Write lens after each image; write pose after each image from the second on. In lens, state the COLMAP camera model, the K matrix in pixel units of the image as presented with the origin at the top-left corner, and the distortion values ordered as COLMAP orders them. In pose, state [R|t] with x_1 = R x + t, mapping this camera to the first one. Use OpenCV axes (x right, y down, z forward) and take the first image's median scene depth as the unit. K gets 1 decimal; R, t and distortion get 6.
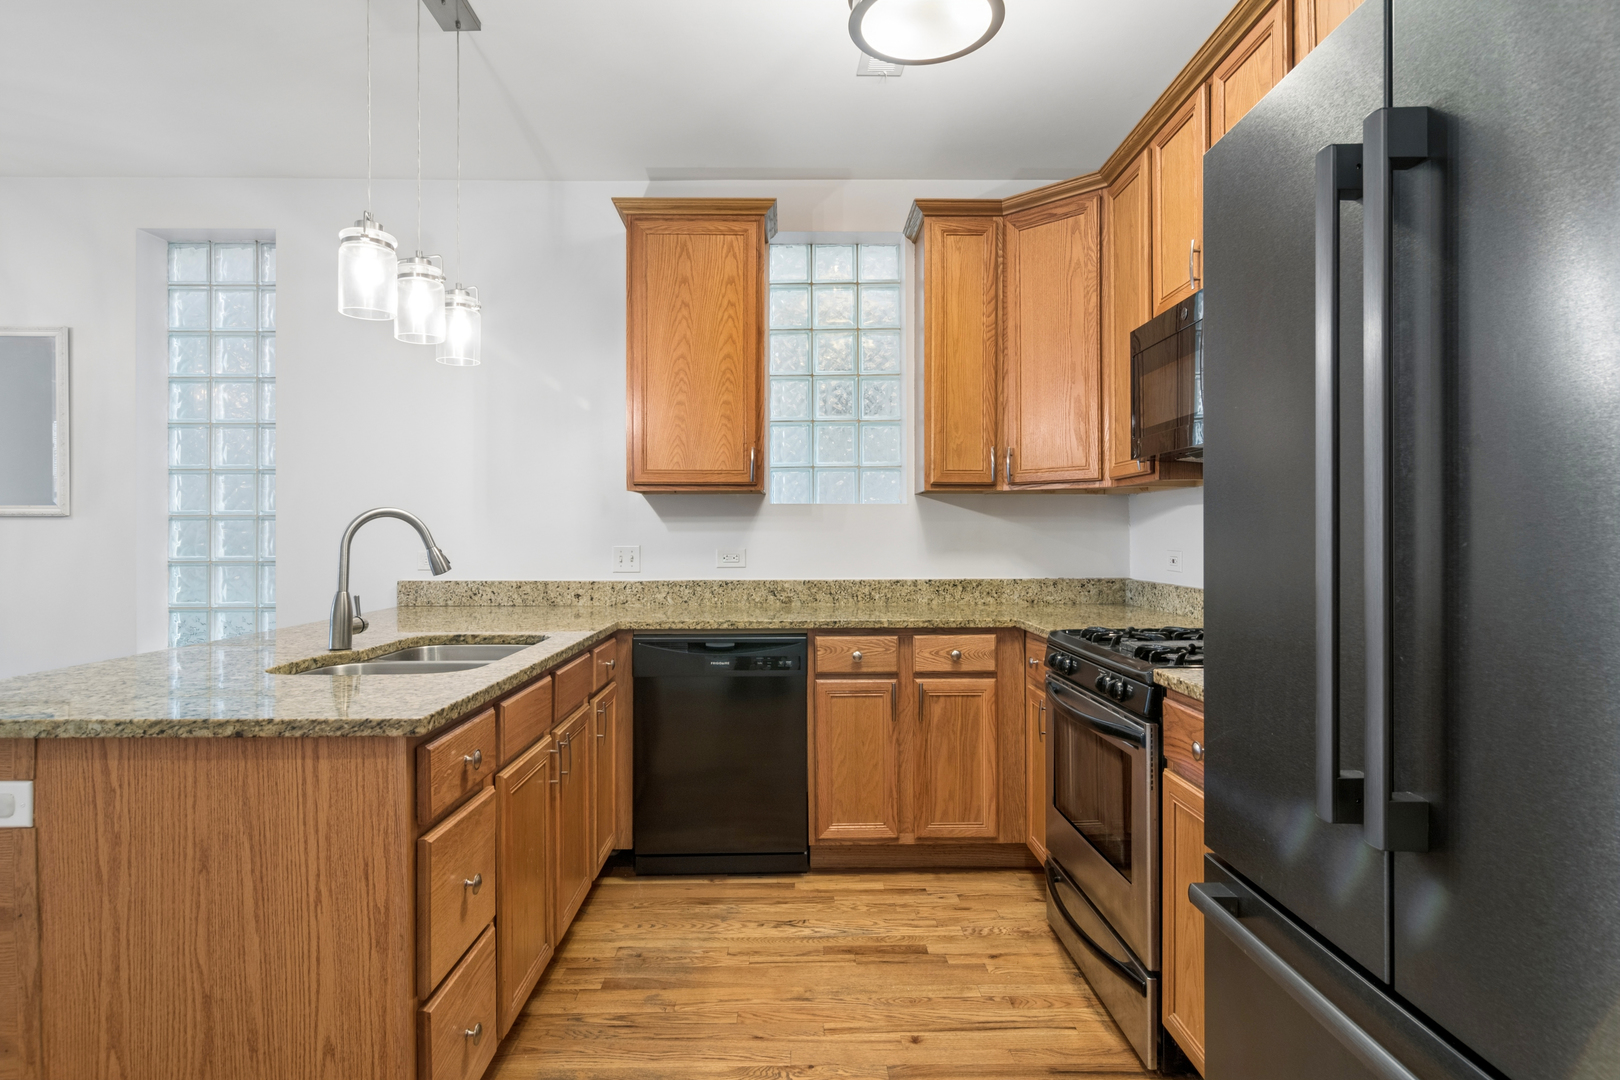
lens RADIAL K [[875.3, 0, 804.7], [0, 875.3, 539.7], [0, 0, 1]] dist [0.003156, 0.000734]
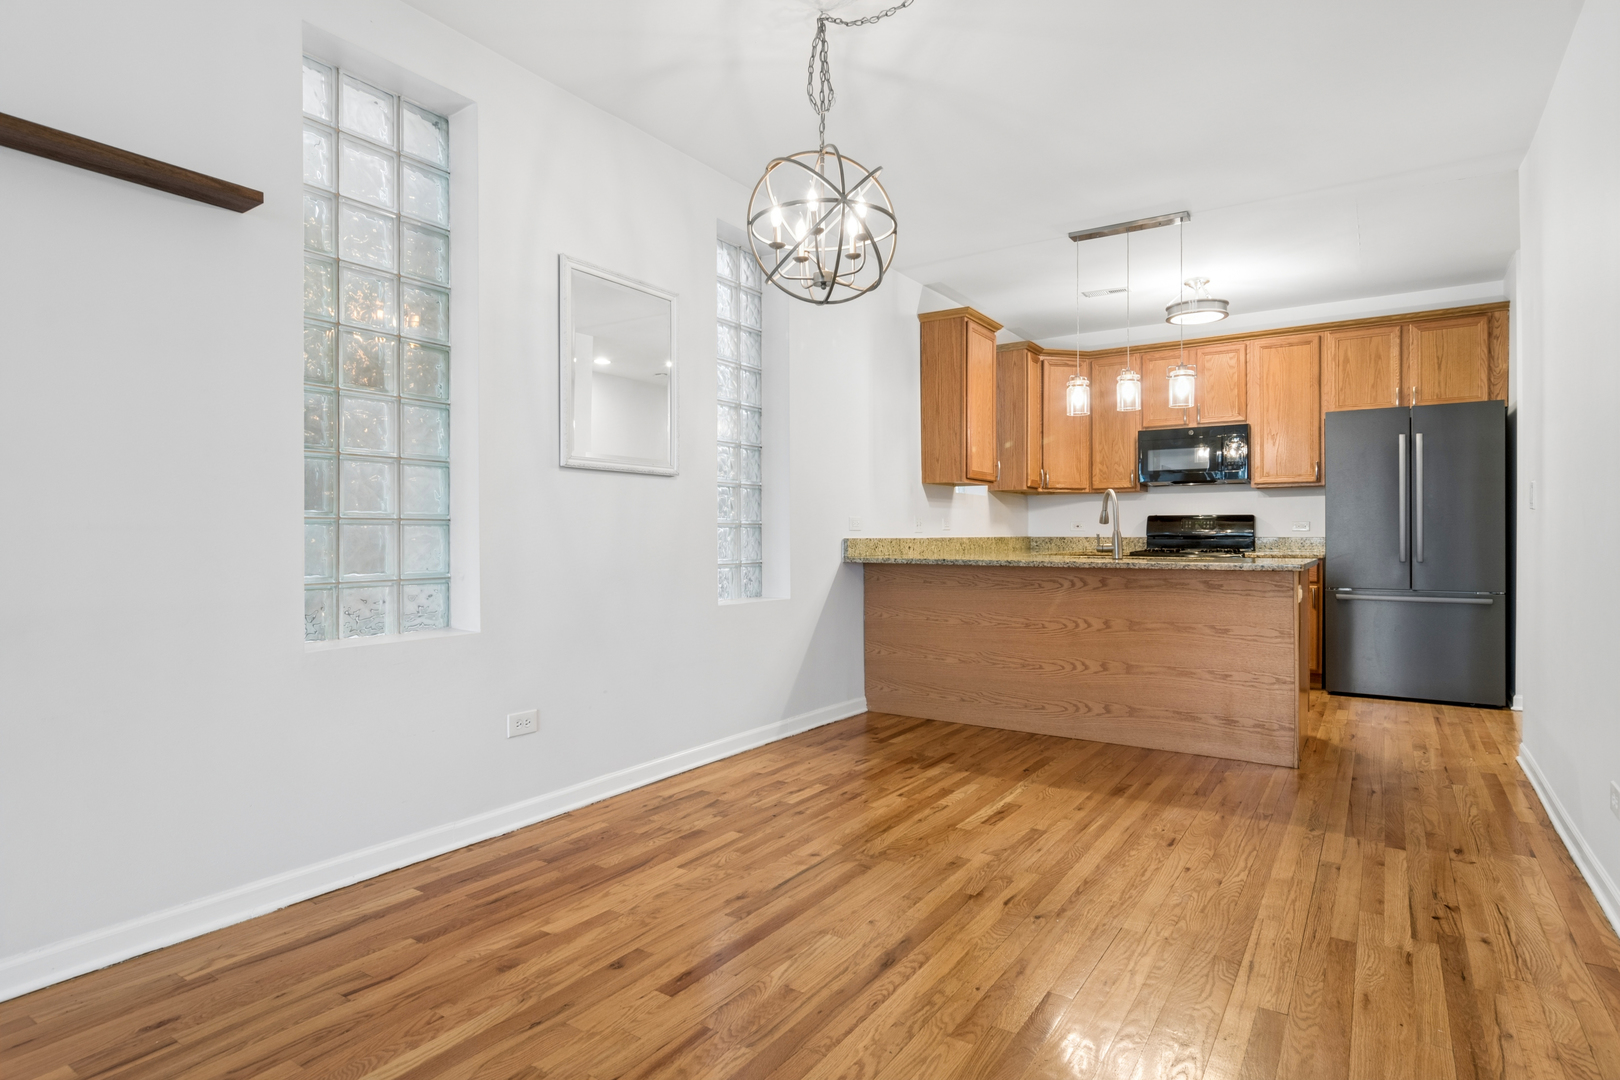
lens RADIAL K [[875.3, 0, 805.2], [0, 875.3, 539.1], [0, 0, 1]] dist [0.003156, 0.000734]
pose [[0.554834, -0.003147, 0.831955, -1.635859], [0.003129, 0.999994, 0.001696, 0.045710], [-0.831955, 0.001662, 0.554840, 0.302848]]
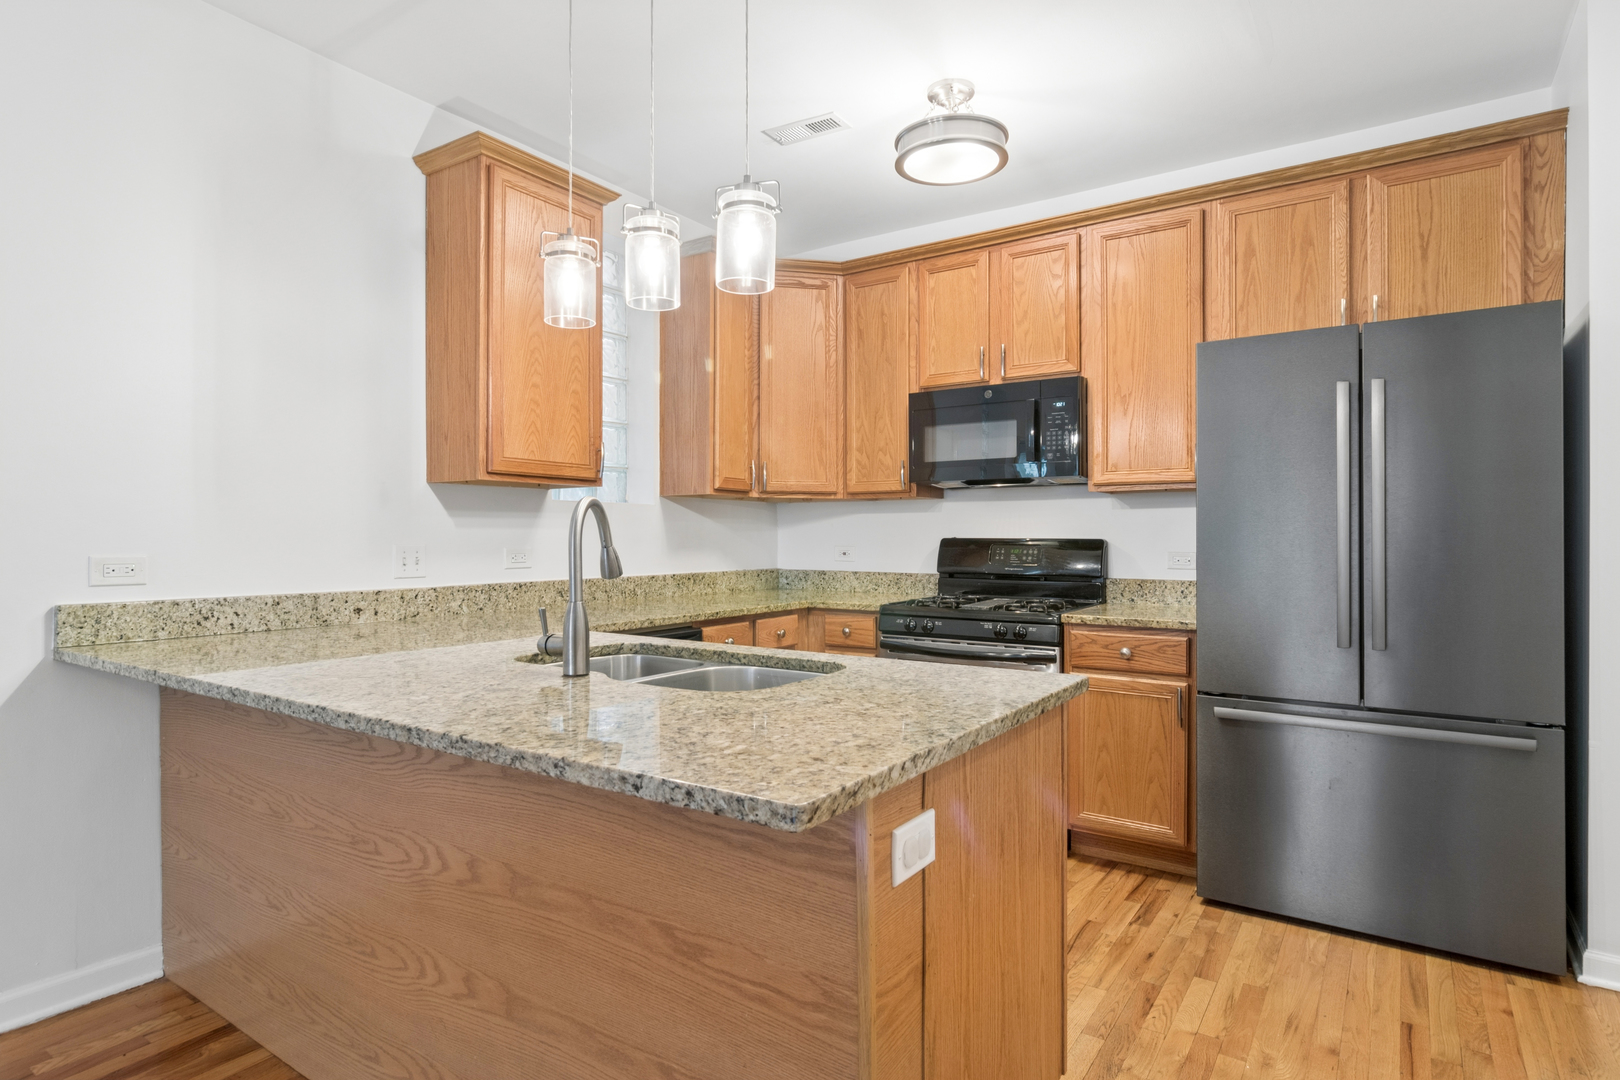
lens RADIAL K [[875.3, 0, 806.3], [0, 875.3, 536.1], [0, 0, 1]] dist [0.003156, 0.000734]
pose [[0.565294, 0.003322, 0.824882, -0.670879], [0.000267, 0.999991, -0.004211, 0.002236], [-0.824889, 0.002600, 0.565289, 0.242415]]
